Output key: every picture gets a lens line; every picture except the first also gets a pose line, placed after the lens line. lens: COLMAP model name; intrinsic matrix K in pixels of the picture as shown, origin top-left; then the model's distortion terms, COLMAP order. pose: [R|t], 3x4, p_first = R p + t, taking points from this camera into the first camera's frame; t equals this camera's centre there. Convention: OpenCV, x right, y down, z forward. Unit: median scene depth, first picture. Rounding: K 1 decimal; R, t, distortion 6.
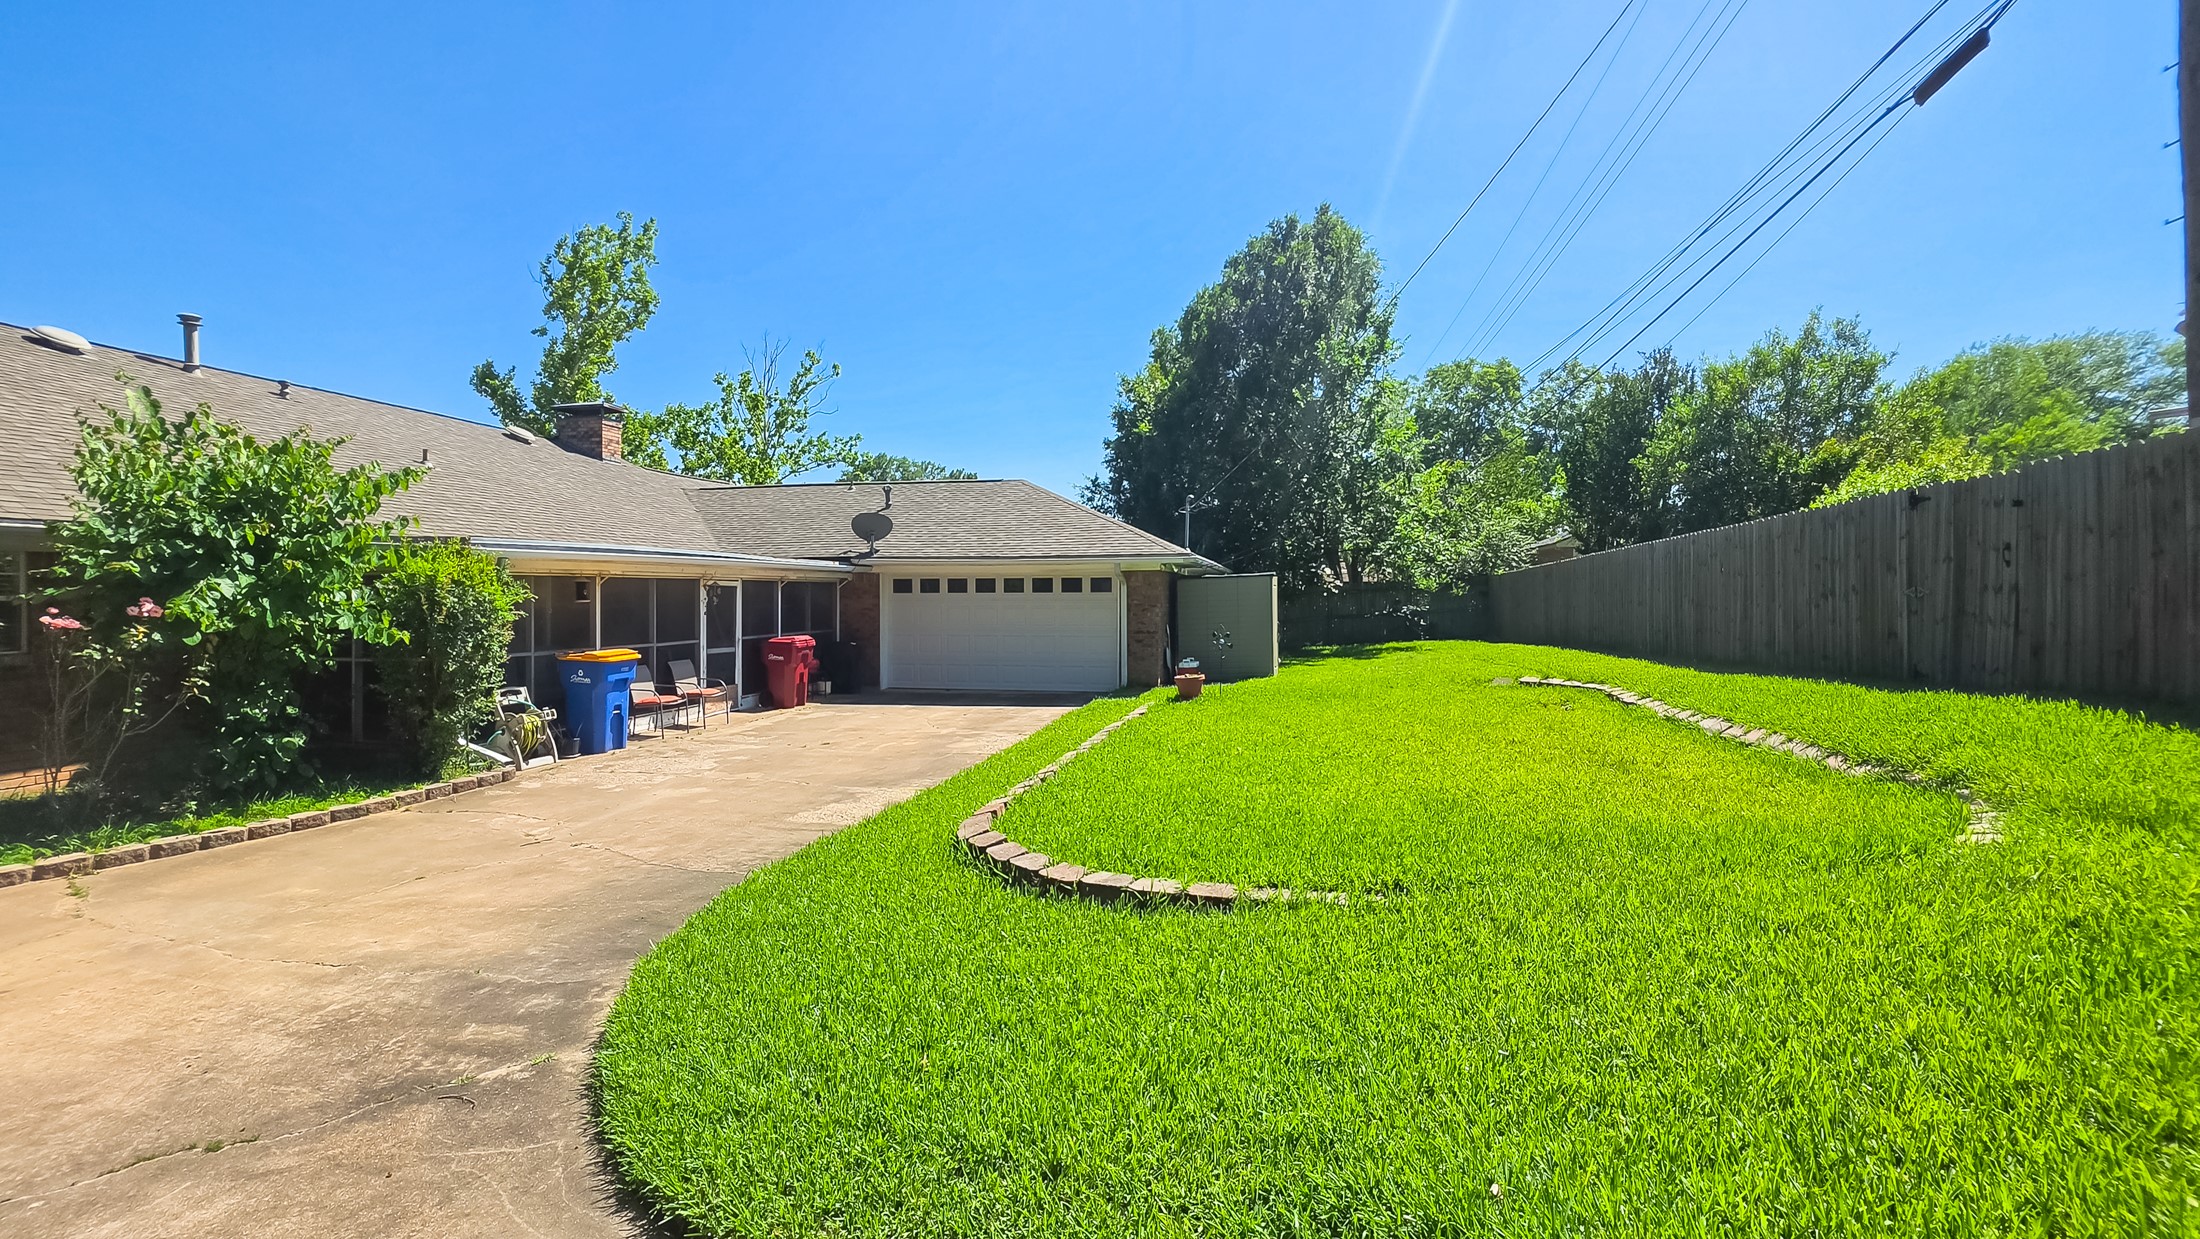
lens RADIAL K [[888.3, 0, 1102.2], [0, 888.3, 613.0], [0, 0, 1]] dist [-0.005912, 0.000896]
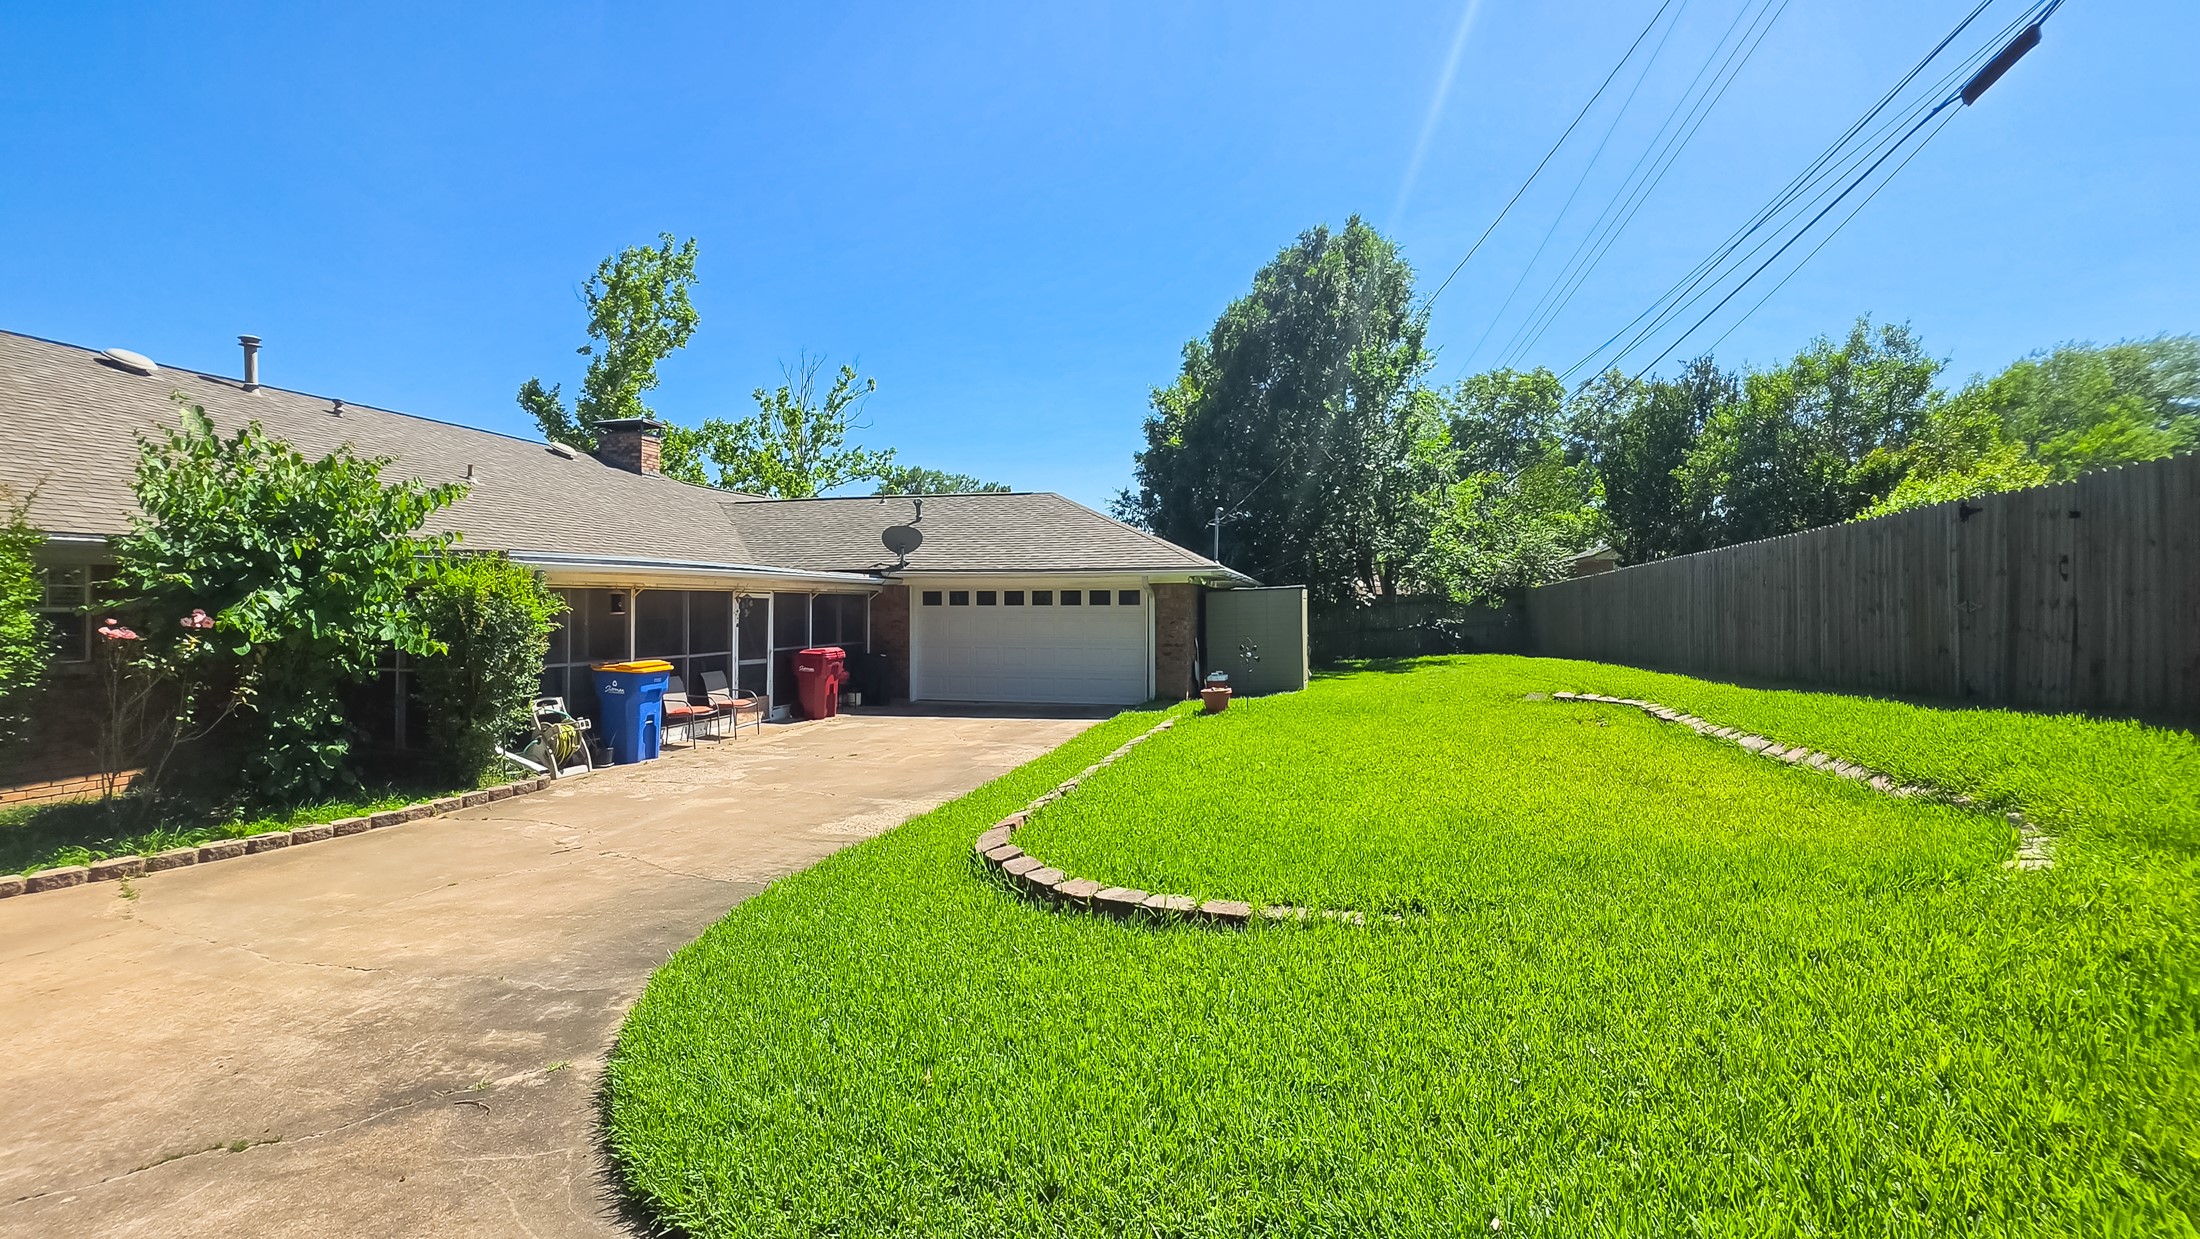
lens RADIAL K [[888.3, 0, 1104.6], [0, 888.3, 615.9], [0, 0, 1]] dist [-0.005912, 0.000896]
pose [[0.999358, 0.001907, -0.035769, 0.011387], [-0.002286, 0.999942, -0.010545, -0.000822], [0.035747, 0.010620, 0.999304, 0.002180]]
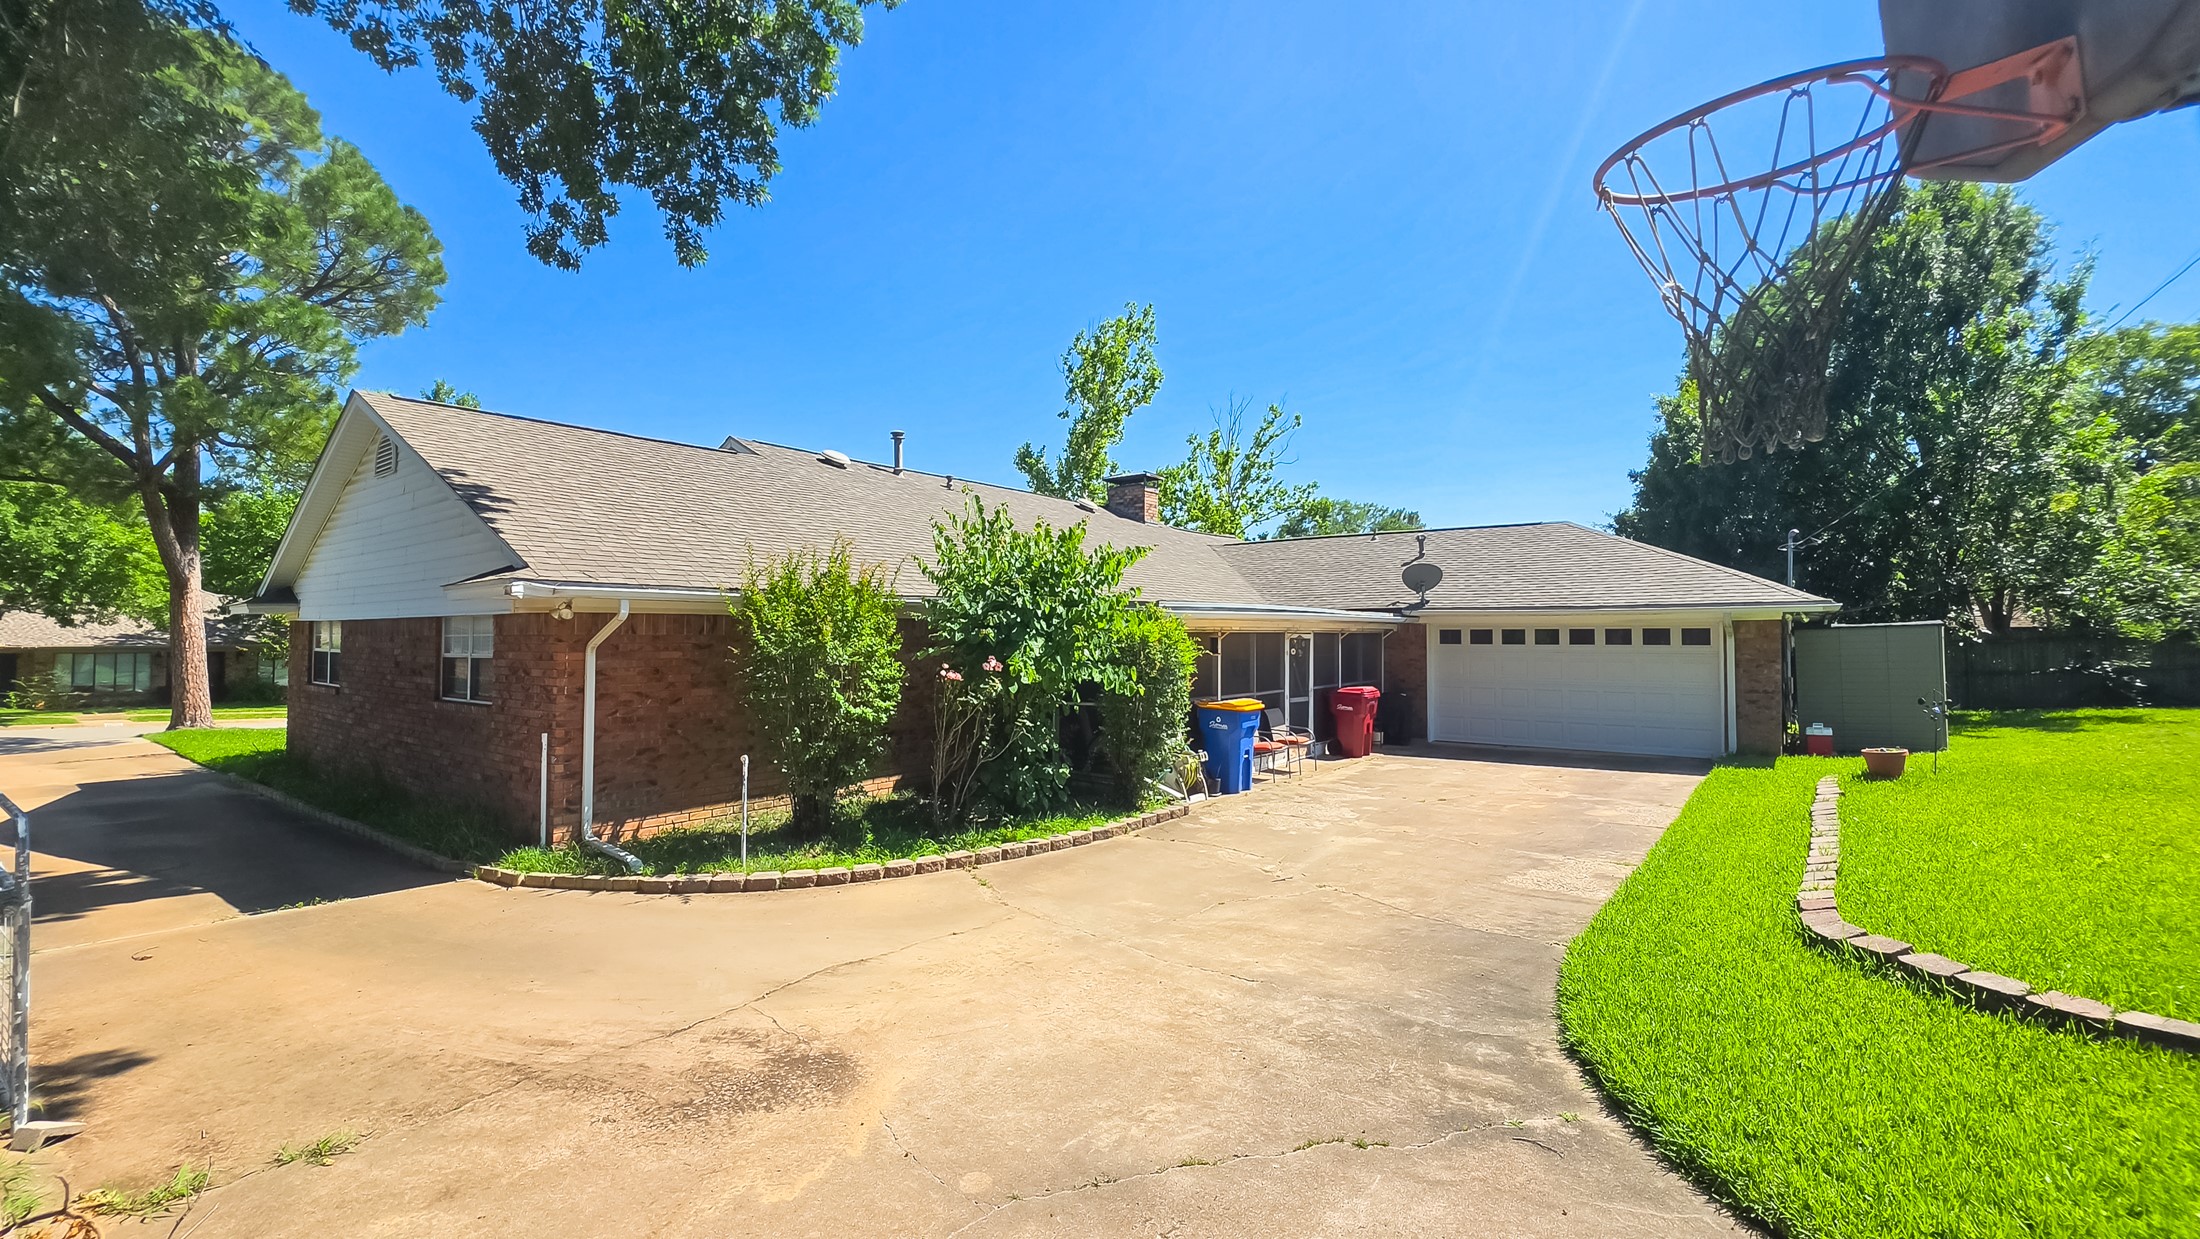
lens RADIAL K [[888.3, 0, 1104.5], [0, 888.3, 620.4], [0, 0, 1]] dist [-0.005912, 0.000896]
pose [[0.908425, -0.005026, -0.418017, -0.282591], [-0.009946, 0.999385, -0.033630, -0.020367], [0.417929, 0.034708, 0.907817, -0.088963]]
